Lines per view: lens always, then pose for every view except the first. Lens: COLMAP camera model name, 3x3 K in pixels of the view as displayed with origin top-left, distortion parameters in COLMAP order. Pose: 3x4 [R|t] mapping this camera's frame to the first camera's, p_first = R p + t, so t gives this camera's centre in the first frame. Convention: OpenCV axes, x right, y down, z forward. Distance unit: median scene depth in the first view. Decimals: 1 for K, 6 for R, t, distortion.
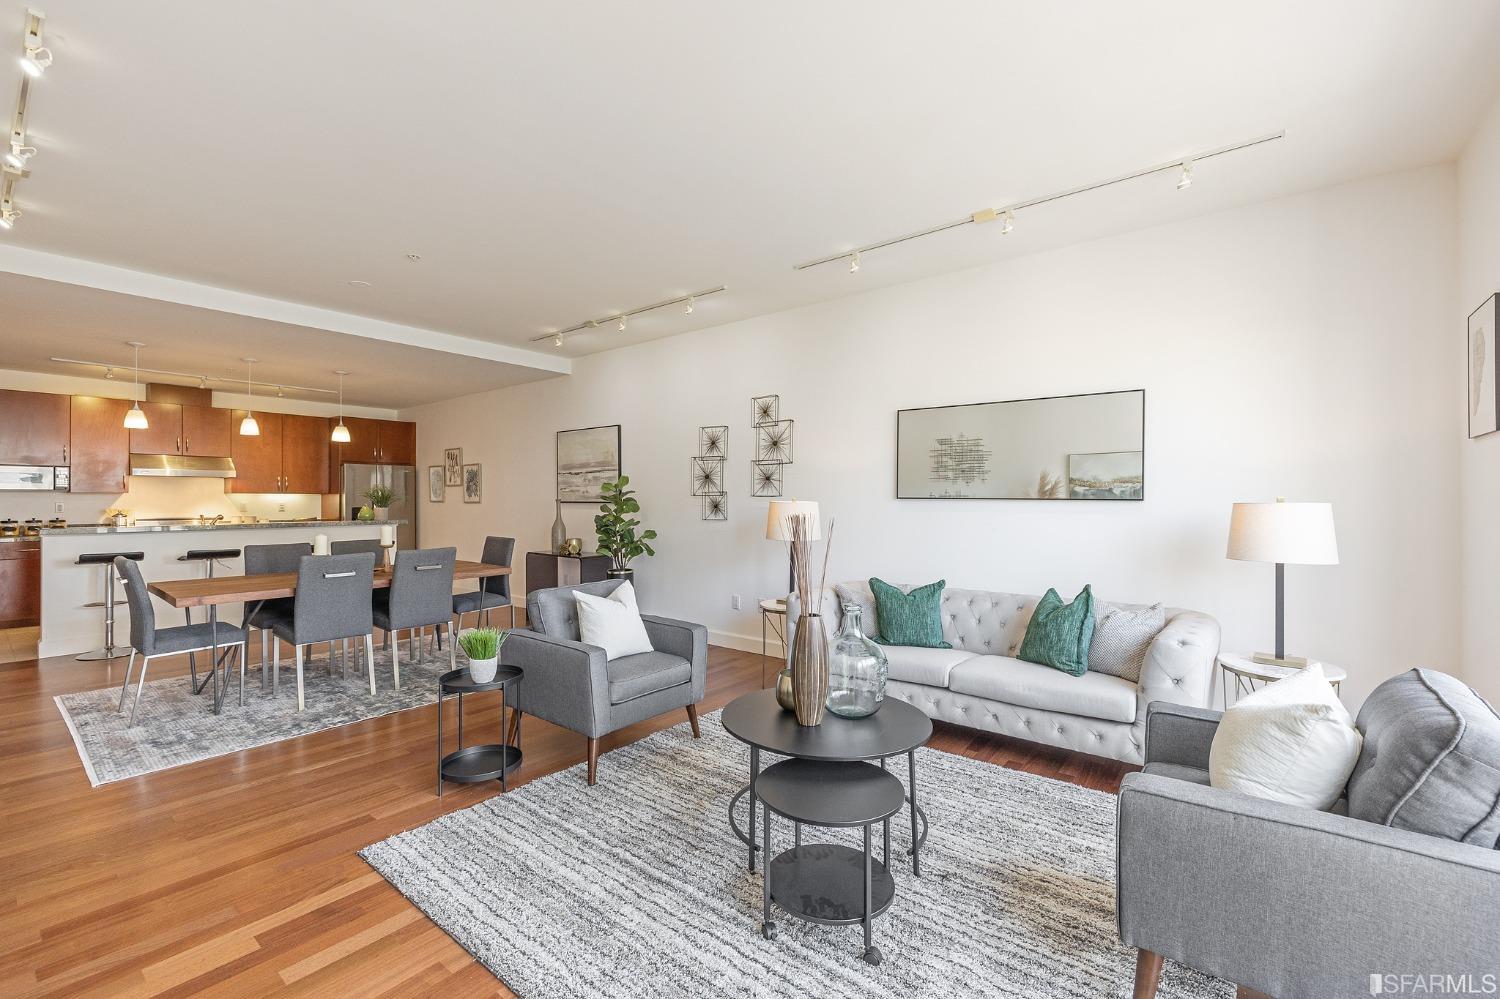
lens RADIAL K [[644.2, 0, 749.3], [0, 644.2, 495.4], [0, 0, 1]] dist [0.001999, -0.000555]
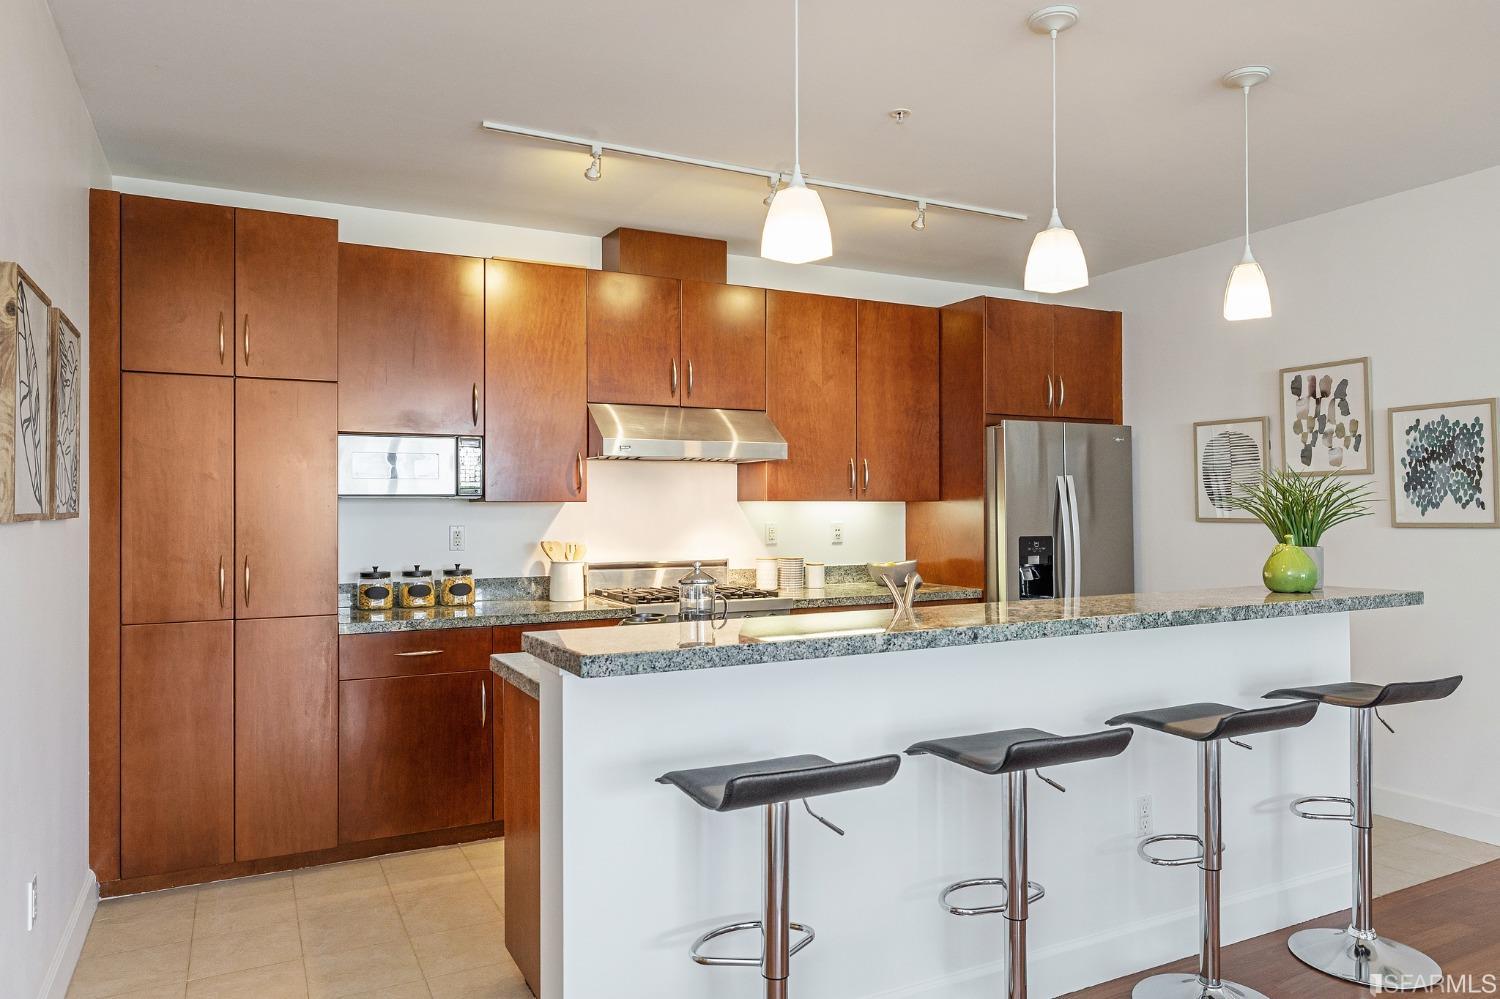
lens RADIAL K [[983.8, 0, 746.2], [0, 983.8, 488.9], [0, 0, 1]] dist [0.000260, 0.000473]
pose [[0.916529, -0.010375, -0.399833, -0.649229], [0.004817, 0.999877, -0.014904, -0.001806], [0.399939, 0.011734, 0.916467, 0.498967]]
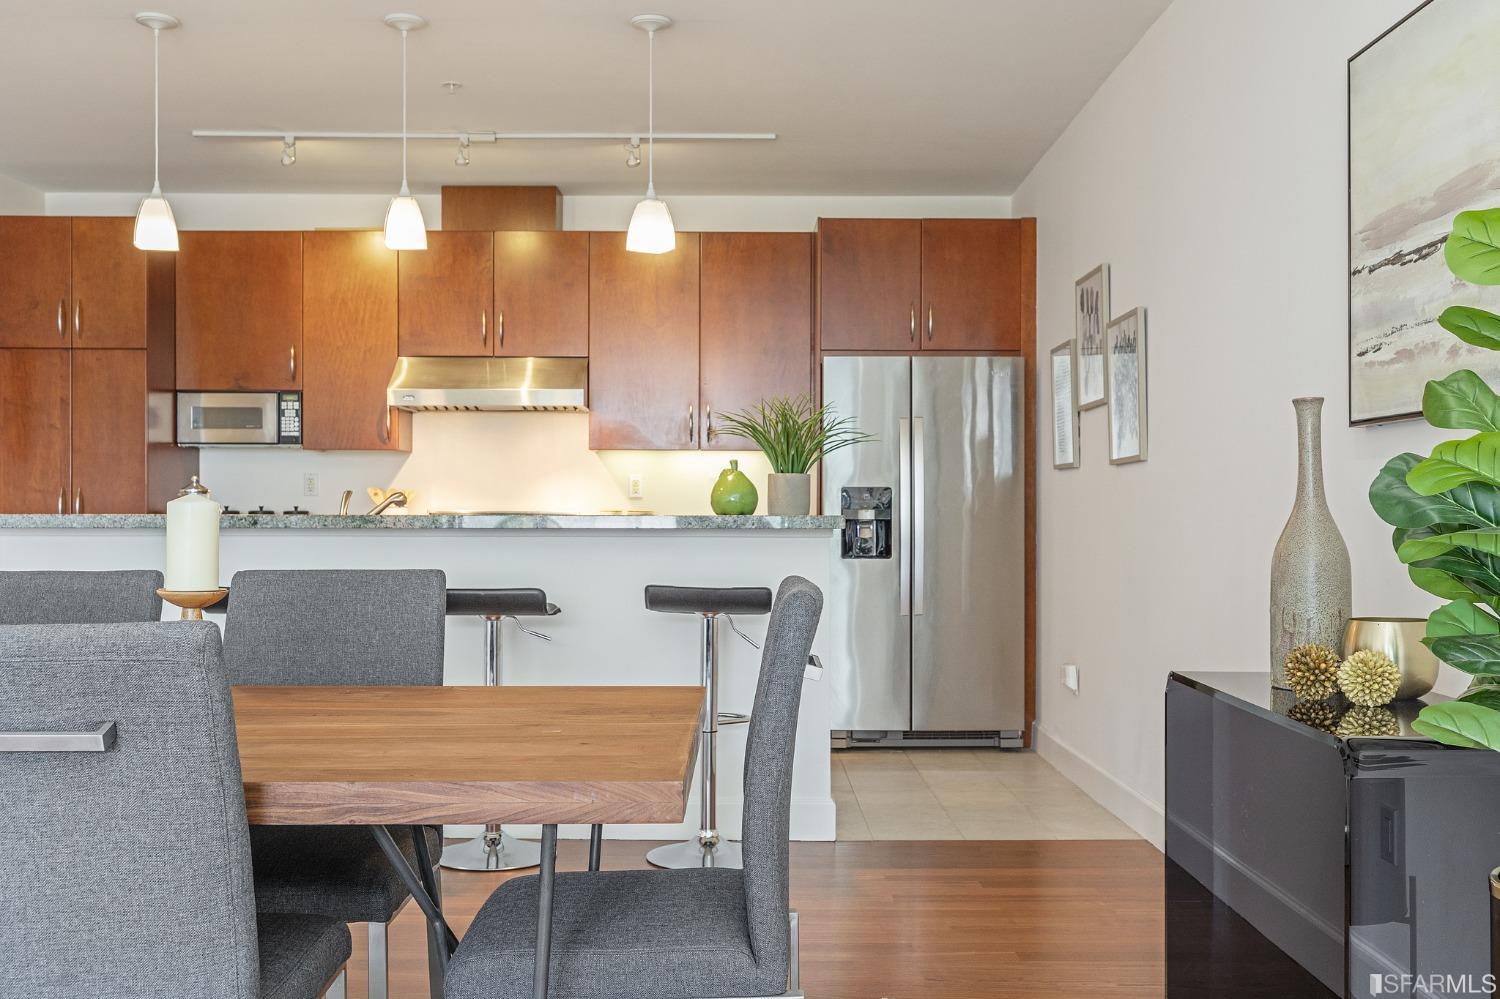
lens RADIAL K [[1482.1, 0, 751.1], [0, 1482.1, 505.9], [0, 0, 1]] dist [0.003985, 0.000000]
pose [[0.628060, -0.000300, -0.778165, -0.066610], [-0.001252, 0.999998, -0.001396, 0.035358], [0.778164, 0.001851, 0.628059, 0.585550]]
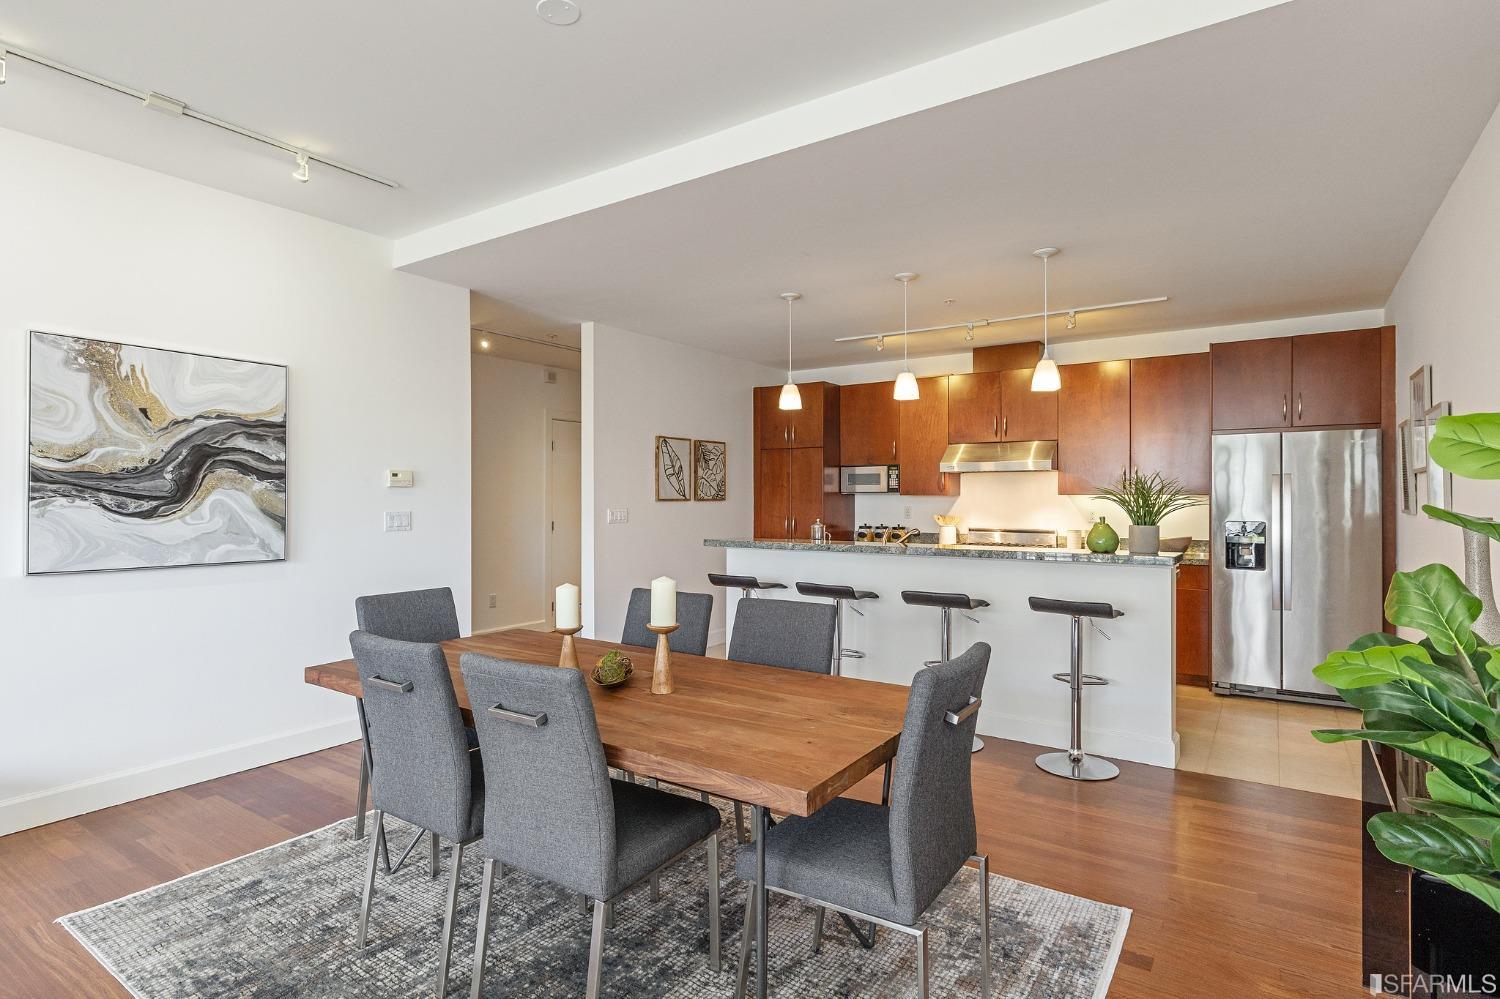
lens RADIAL K [[780.9, 0, 740.3], [0, 780.9, 495.4], [0, 0, 1]] dist [0.000728, 0.000143]
pose [[0.072394, -0.002008, -0.997374, -0.050592], [0.002406, 0.999995, -0.001838, -0.001794], [0.997373, -0.002267, 0.072398, 0.700594]]
